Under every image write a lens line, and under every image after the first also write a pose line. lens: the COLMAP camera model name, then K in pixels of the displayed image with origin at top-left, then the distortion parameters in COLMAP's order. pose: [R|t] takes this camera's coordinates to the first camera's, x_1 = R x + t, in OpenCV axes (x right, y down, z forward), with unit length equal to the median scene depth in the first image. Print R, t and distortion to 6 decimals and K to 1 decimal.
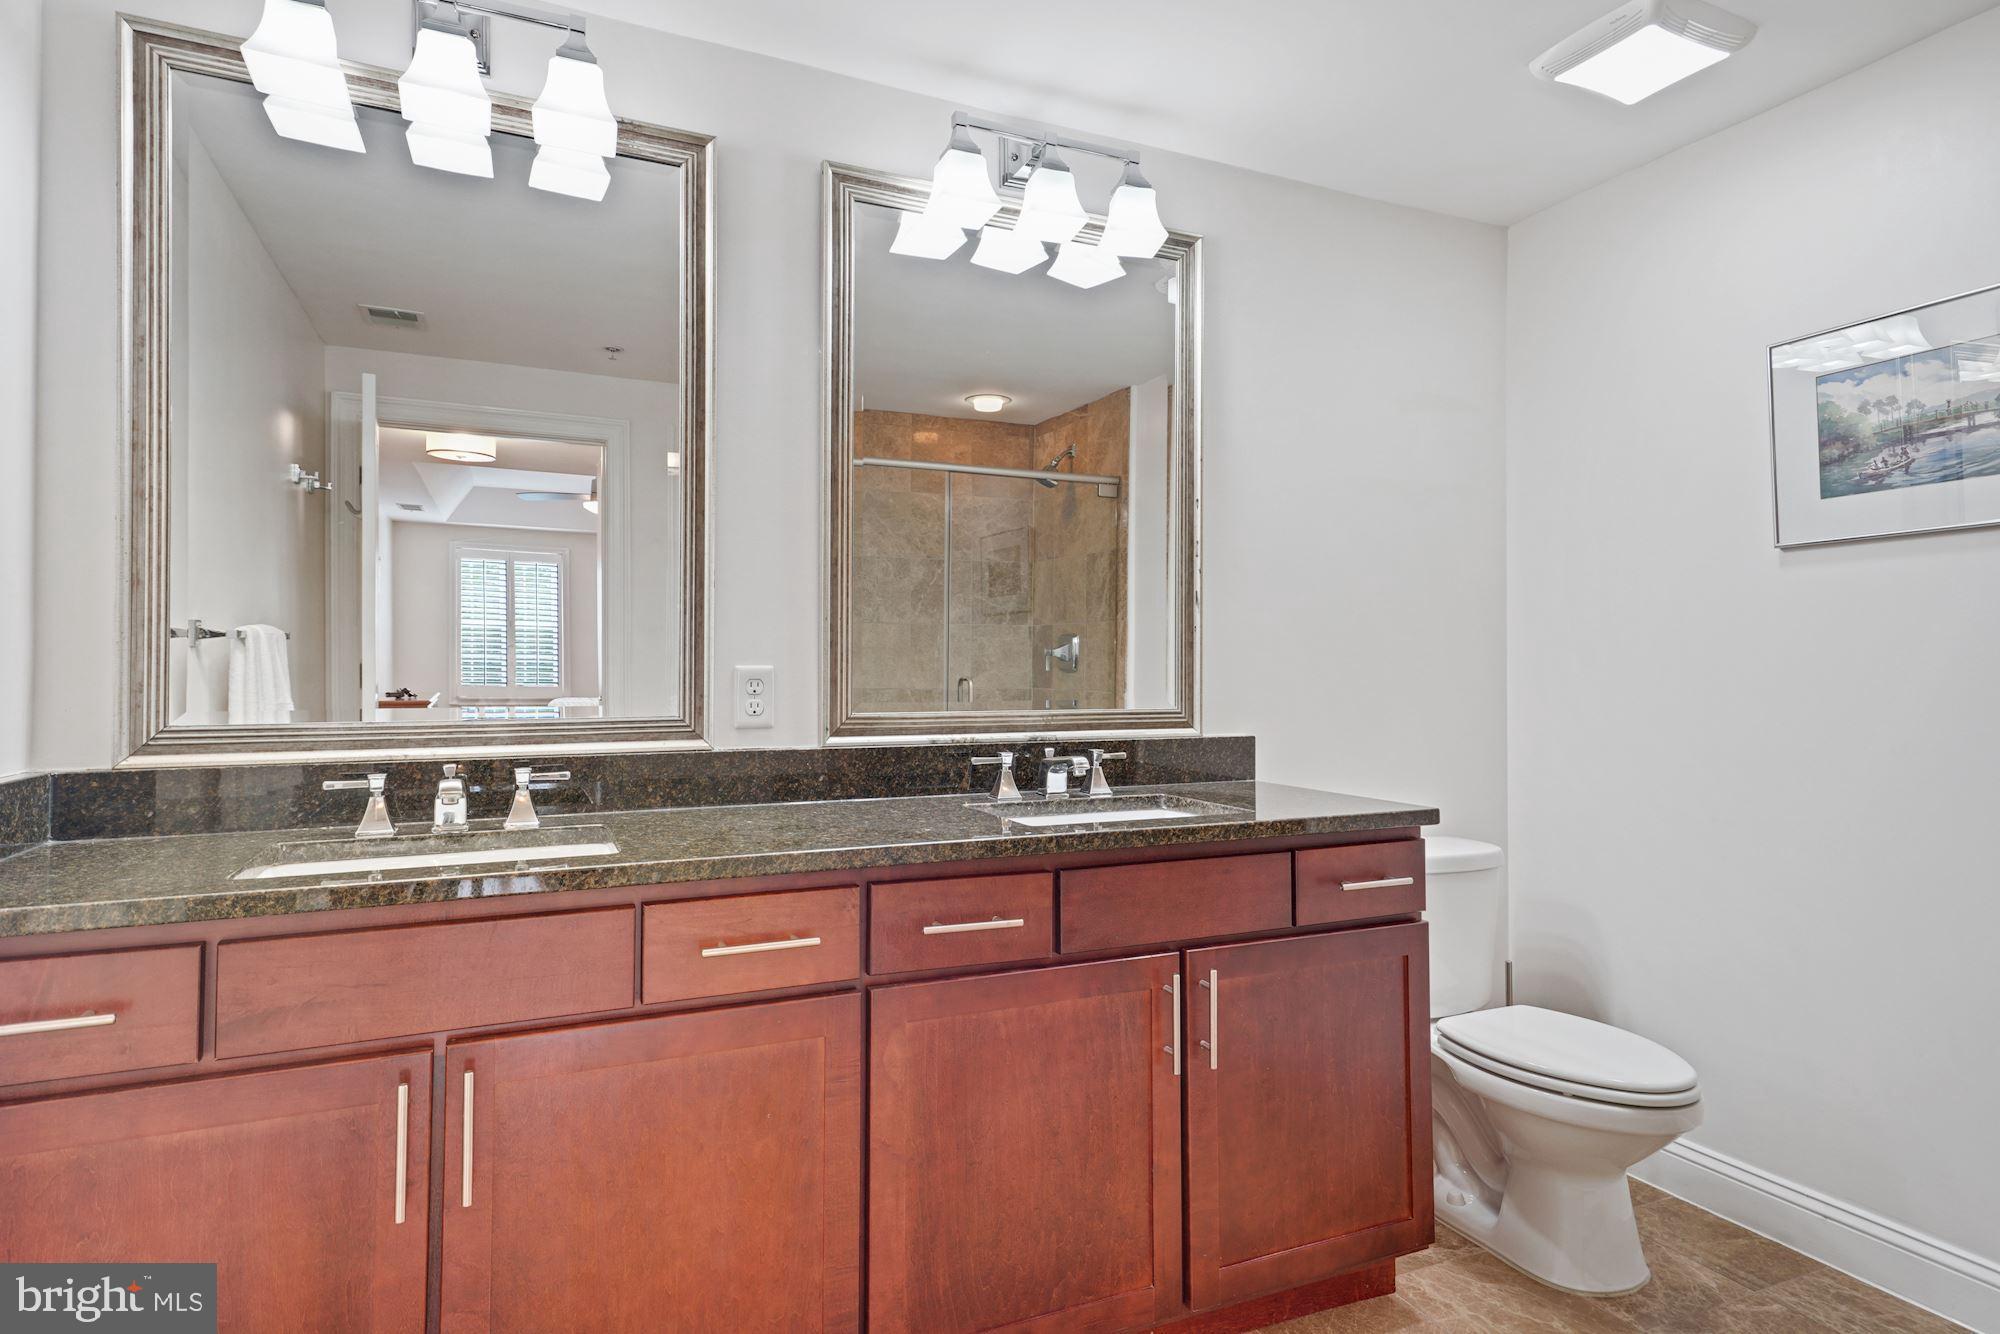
lens RADIAL K [[1130.0, 0, 995.5], [0, 1130.0, 659.2], [0, 0, 1]] dist [0.020400, 0.001075]
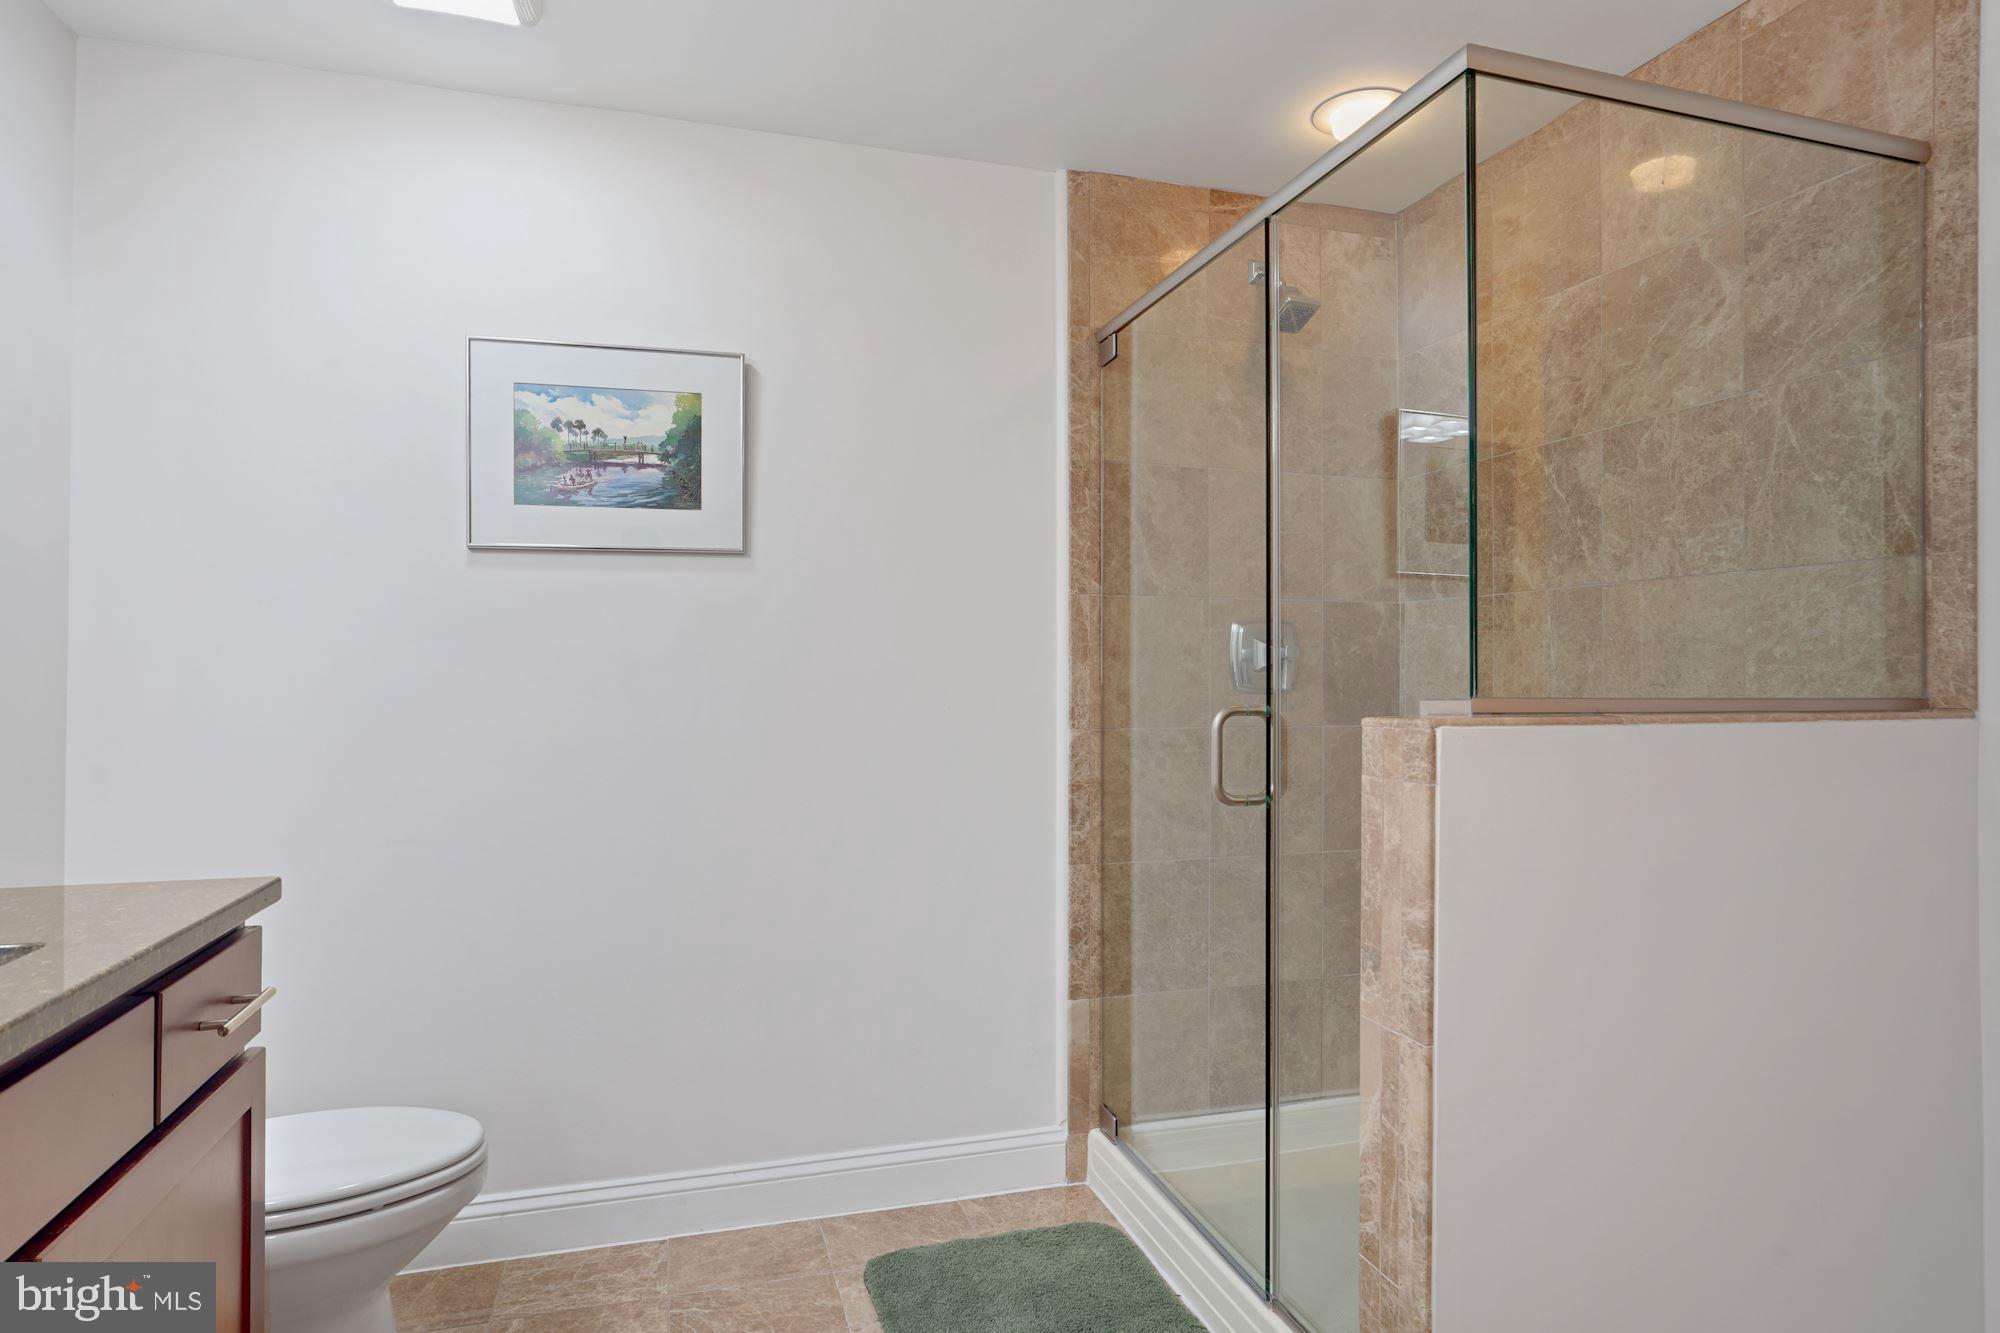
lens RADIAL K [[1130.0, 0, 998.9], [0, 1130.0, 671.0], [0, 0, 1]] dist [0.020400, 0.001075]
pose [[0.145451, 0.000205, 0.989365, -0.219535], [-0.014012, 0.999900, 0.001853, -0.000476], [-0.989266, -0.014133, 0.145439, 0.450354]]
